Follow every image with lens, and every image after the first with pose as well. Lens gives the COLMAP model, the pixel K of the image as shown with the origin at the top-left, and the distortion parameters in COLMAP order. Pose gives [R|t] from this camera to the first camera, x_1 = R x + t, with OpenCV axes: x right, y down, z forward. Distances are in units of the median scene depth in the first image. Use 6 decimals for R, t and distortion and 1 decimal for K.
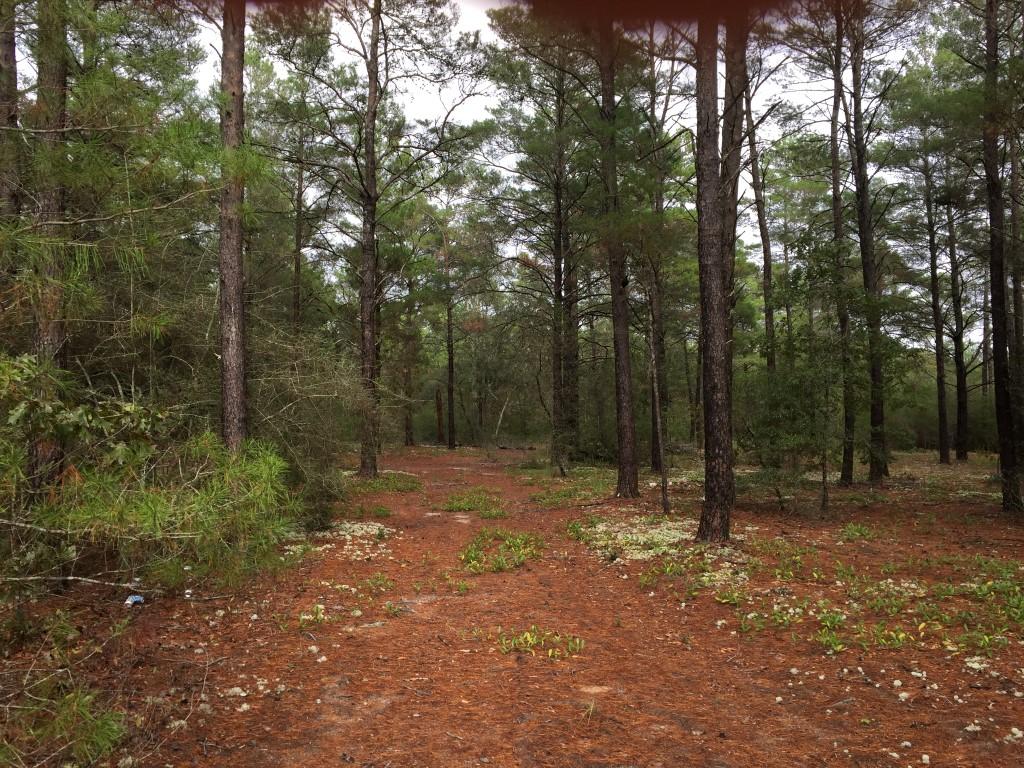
lens RADIAL K [[863.7, 0, 528.3], [0, 863.7, 371.1], [0, 0, 1]] dist [0.094978, -0.130639]
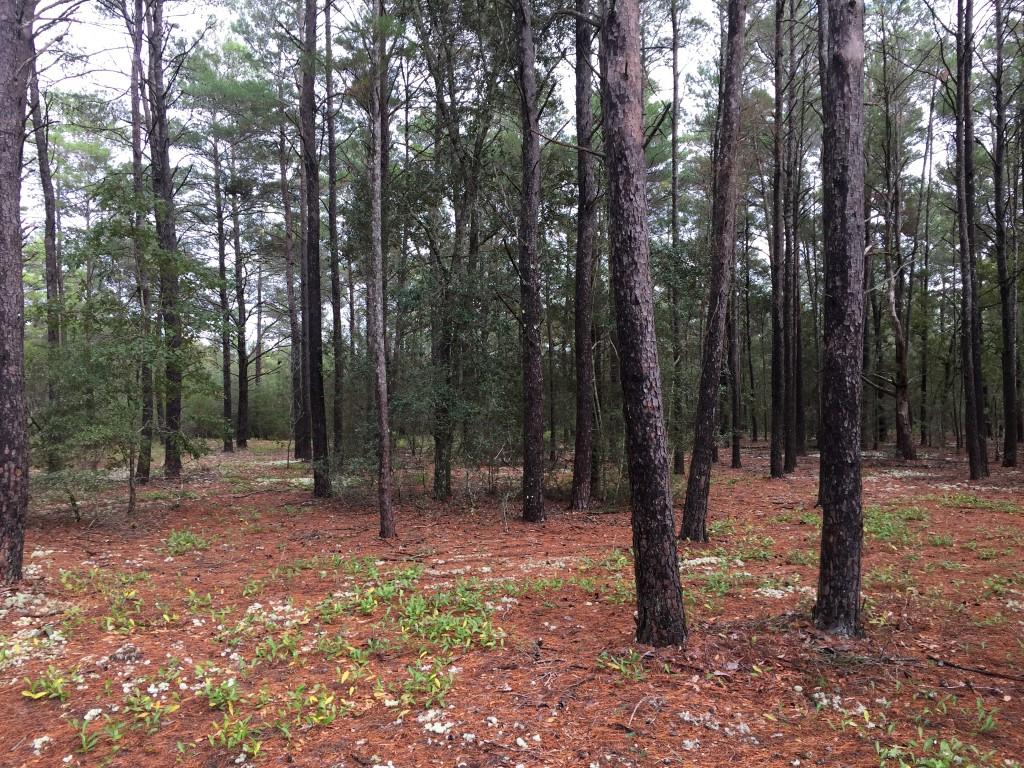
lens RADIAL K [[869.5, 0, 512.0], [0, 869.5, 384.0], [0, 0, 1]] dist [0.094535, -0.126084]
pose [[0.716513, 0.010750, 0.697491, 0.010761], [-0.028604, 0.999493, 0.013979, 0.010539], [-0.696987, -0.029967, 0.716457, 0.130960]]
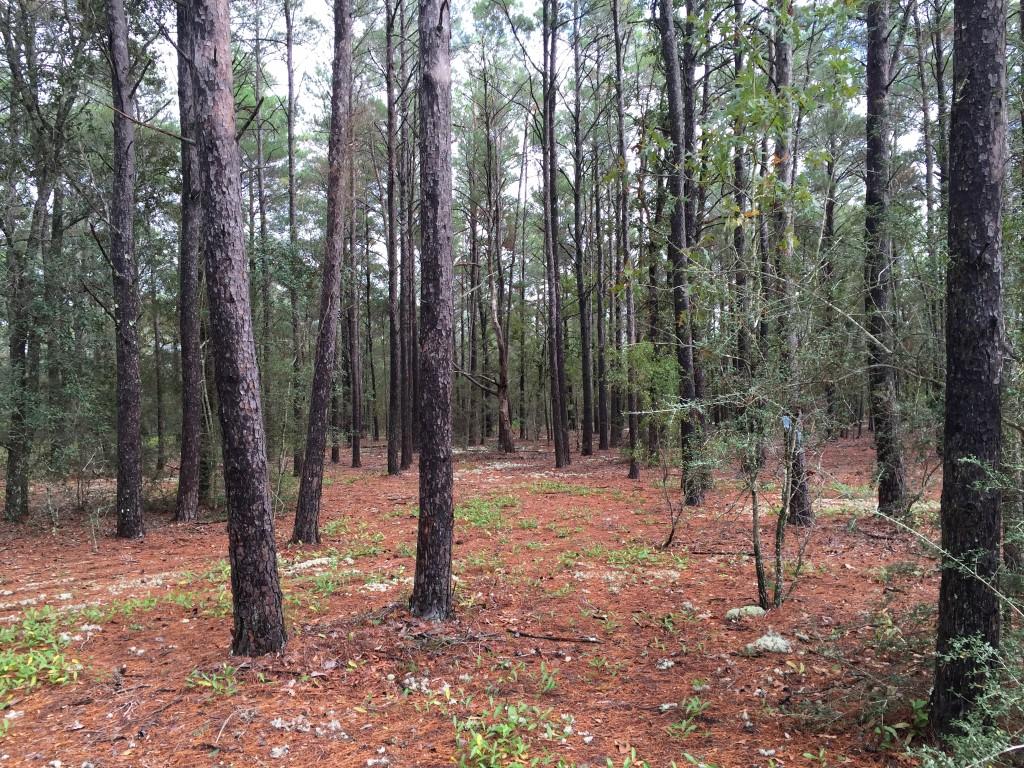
lens RADIAL K [[869.5, 0, 512.0], [0, 869.5, 384.0], [0, 0, 1]] dist [0.094535, -0.126084]
pose [[0.369970, 0.009054, 0.929000, 0.016041], [-0.026862, 0.999639, 0.000956, 0.010275], [-0.928655, -0.025309, 0.370080, 0.123787]]
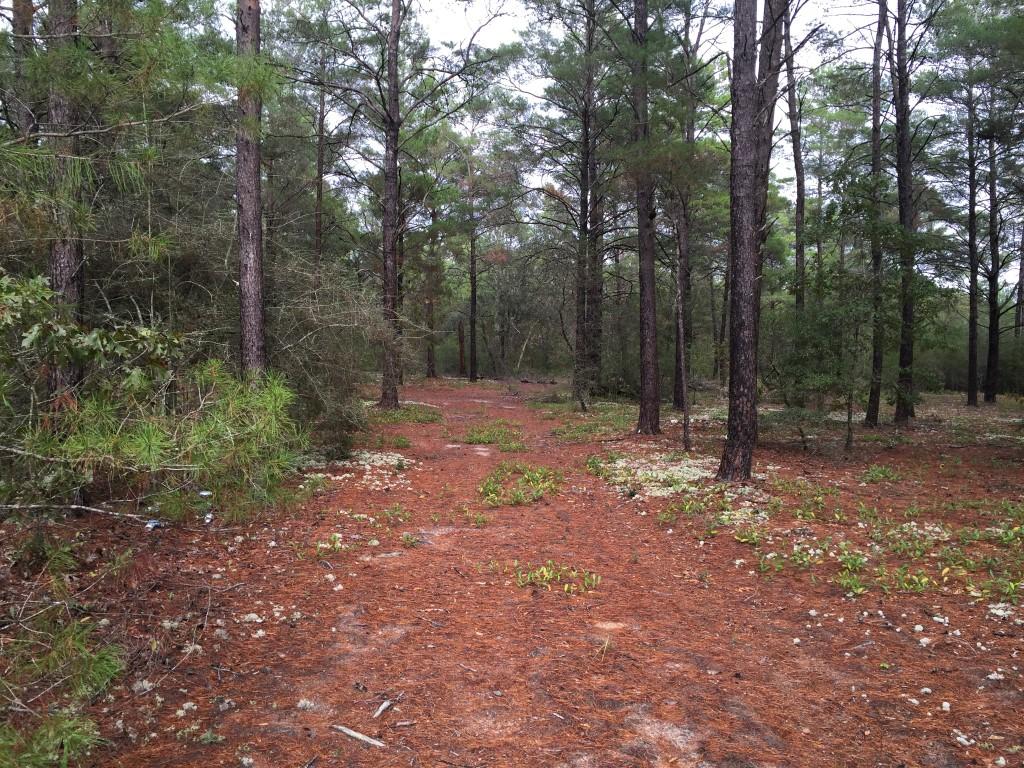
lens RADIAL K [[866.7, 0, 528.2], [0, 866.7, 369.5], [0, 0, 1]] dist [0.090005, -0.127628]
pose [[0.999461, 0.020680, -0.025494, 0.000671], [-0.018723, 0.997026, 0.074752, 0.000310], [0.026964, -0.074235, 0.996876, 0.007576]]
